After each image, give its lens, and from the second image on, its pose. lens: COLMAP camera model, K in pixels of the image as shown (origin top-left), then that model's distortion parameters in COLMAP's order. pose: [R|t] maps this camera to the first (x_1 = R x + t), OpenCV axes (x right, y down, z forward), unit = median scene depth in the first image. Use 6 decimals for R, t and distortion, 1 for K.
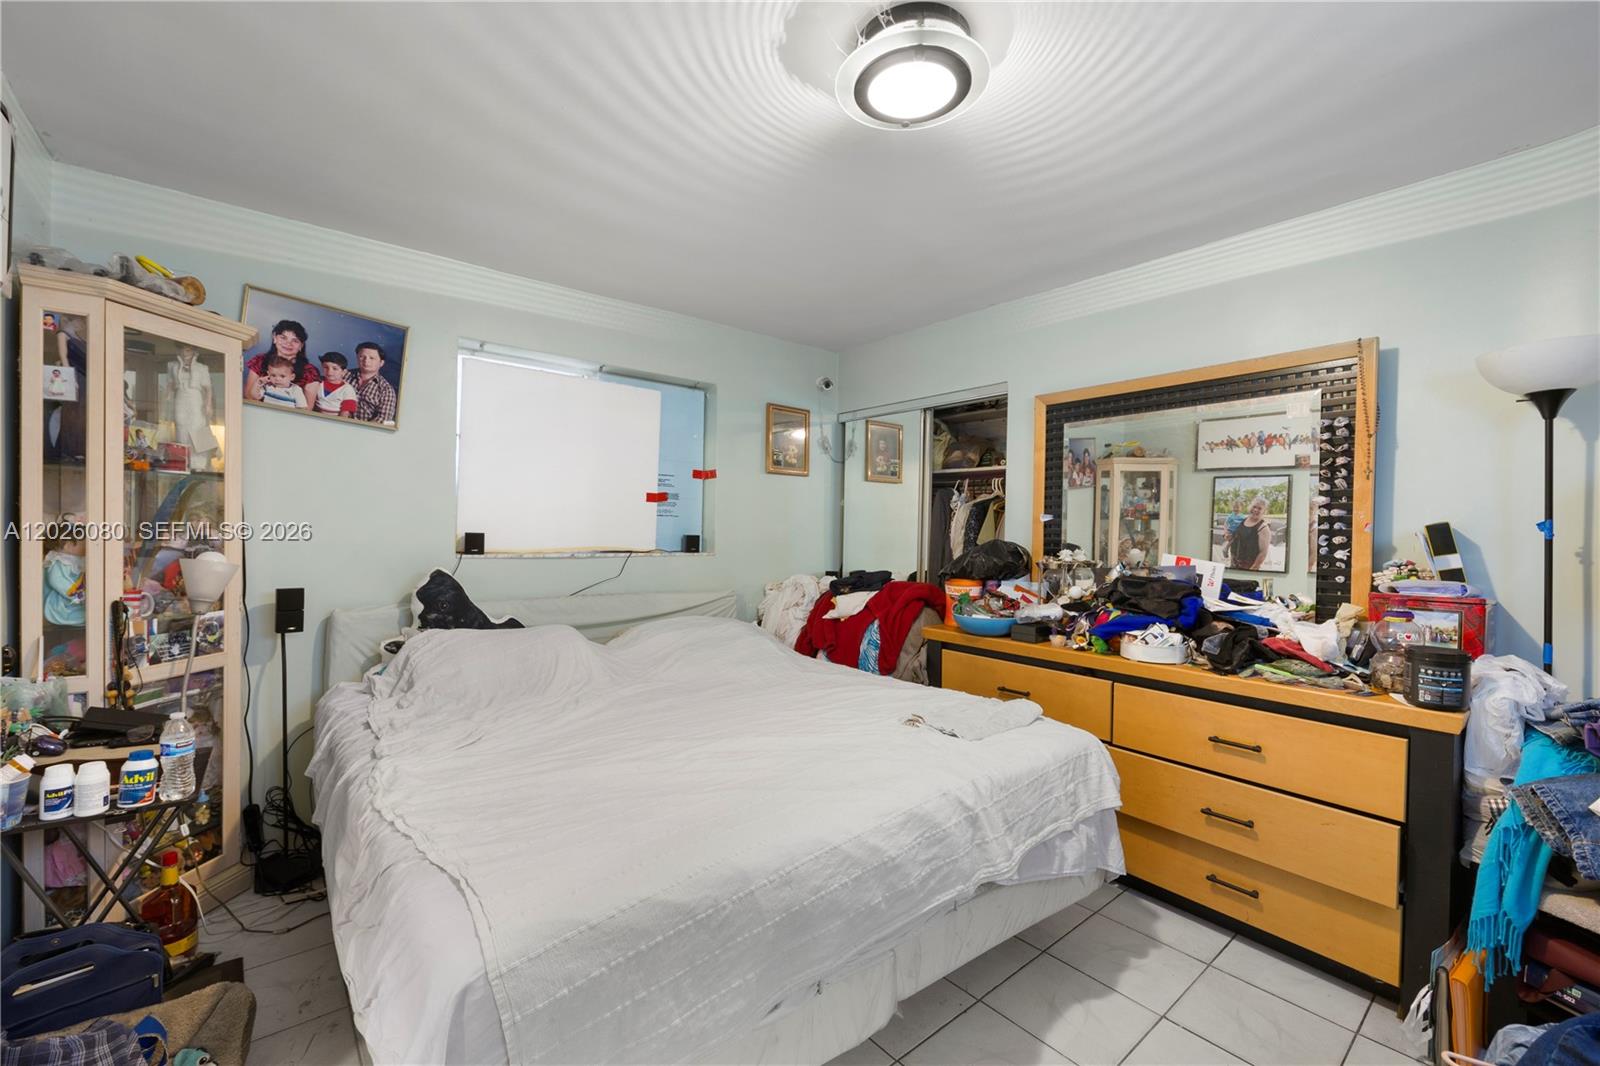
lens RADIAL K [[658.1, 0, 798.4], [0, 658.1, 528.8], [0, 0, 1]] dist [-0.000287, 0.000193]
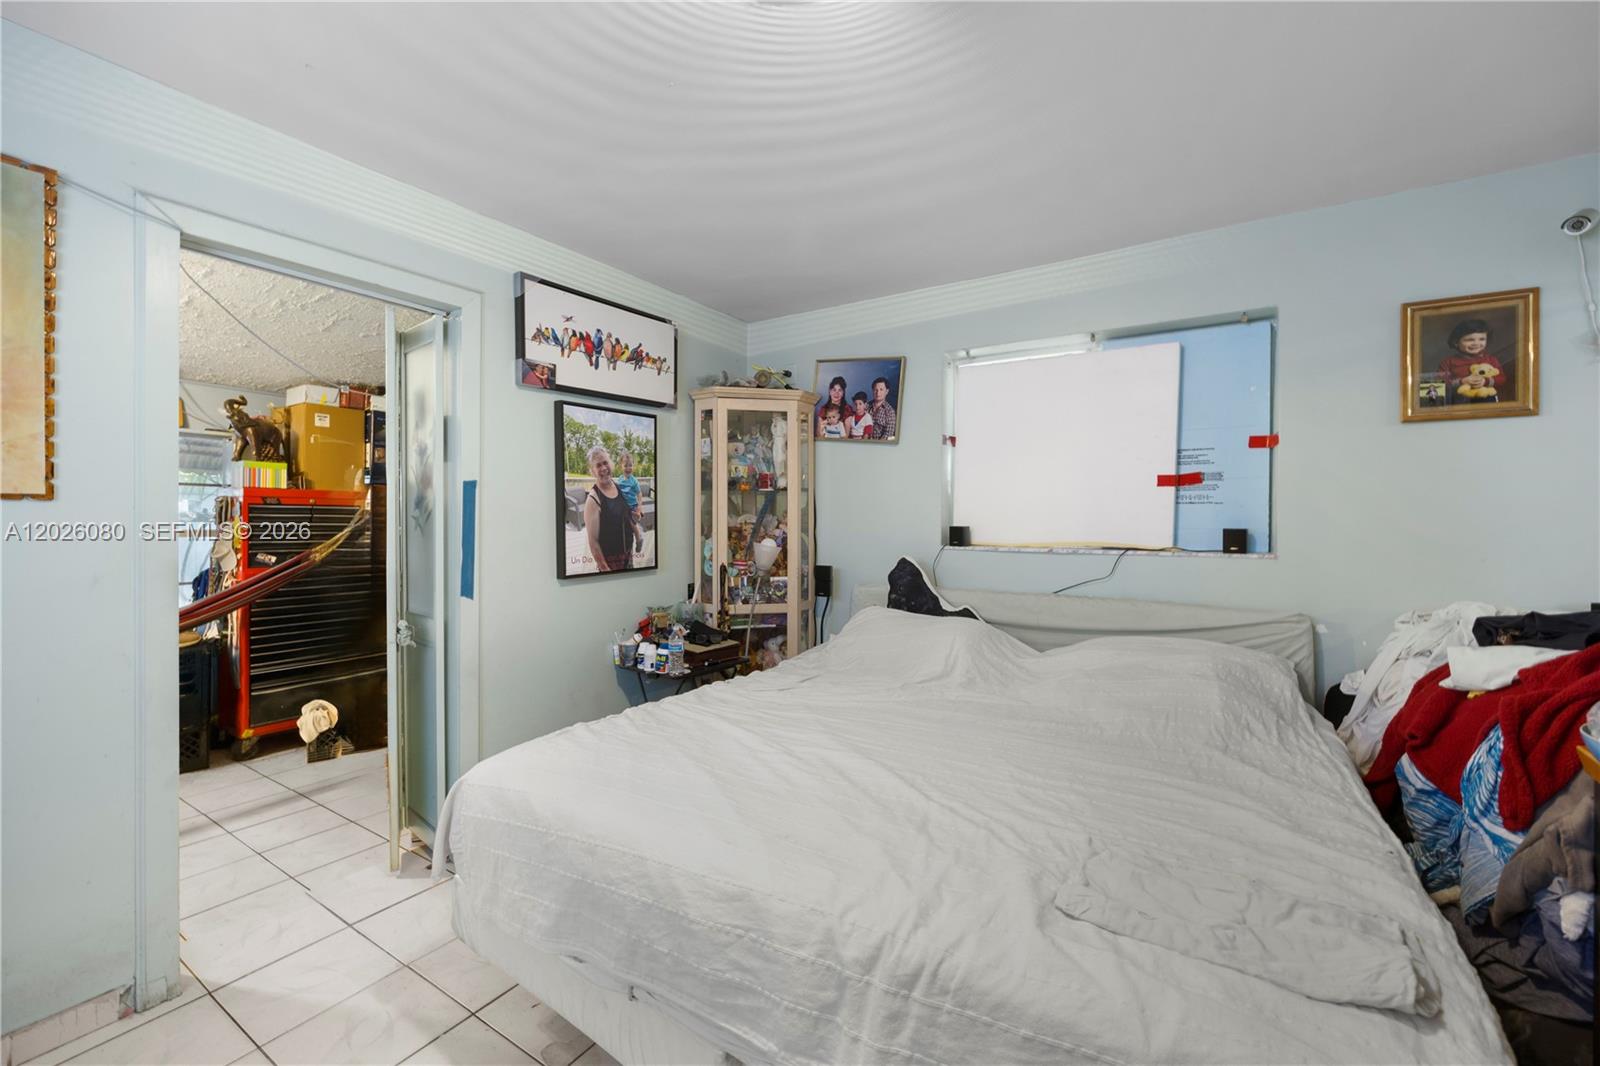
lens RADIAL K [[651.7, 0, 791.2], [0, 651.7, 513.9], [0, 0, 1]] dist [-0.000618, -0.000072]
pose [[0.304440, -0.025335, -0.952195, 0.519121], [0.004047, 0.999672, -0.025304, 0.013098], [0.952523, 0.003850, 0.304442, 0.474873]]
